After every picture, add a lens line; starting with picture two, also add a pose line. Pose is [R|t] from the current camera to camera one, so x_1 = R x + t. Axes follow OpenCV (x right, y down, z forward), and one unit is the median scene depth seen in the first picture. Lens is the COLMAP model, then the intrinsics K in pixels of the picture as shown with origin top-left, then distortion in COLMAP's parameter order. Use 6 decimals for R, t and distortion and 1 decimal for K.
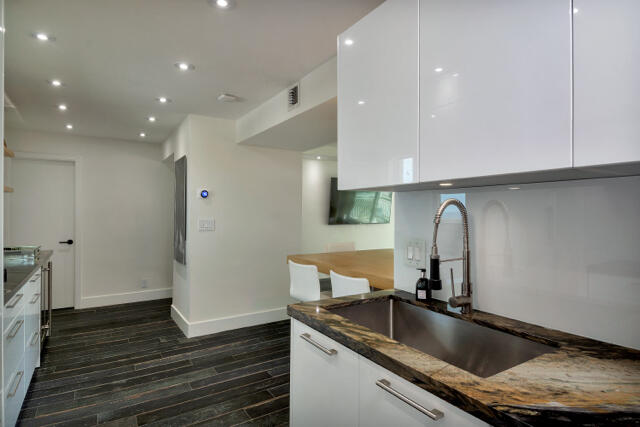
lens RADIAL K [[339.6, 0, 319.7], [0, 339.6, 212.8], [0, 0, 1]] dist [-0.049393, -0.005839]
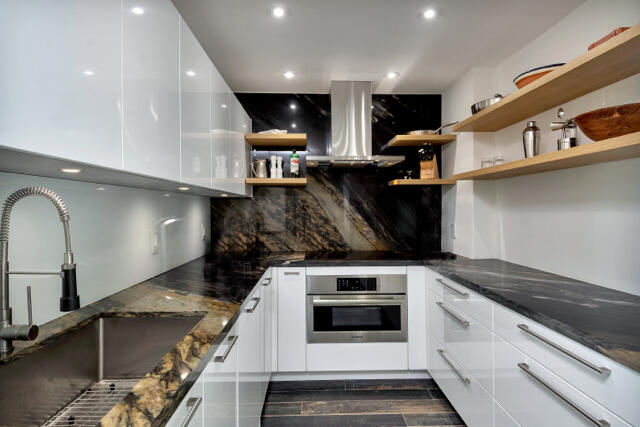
lens RADIAL K [[339.6, 0, 319.6], [0, 339.6, 211.9], [0, 0, 1]] dist [-0.049393, -0.005839]
pose [[-0.854023, -0.007611, 0.520180, -0.625491], [-0.003181, 0.999951, 0.009408, -0.000509], [-0.520226, 0.006380, -0.854005, 1.630369]]
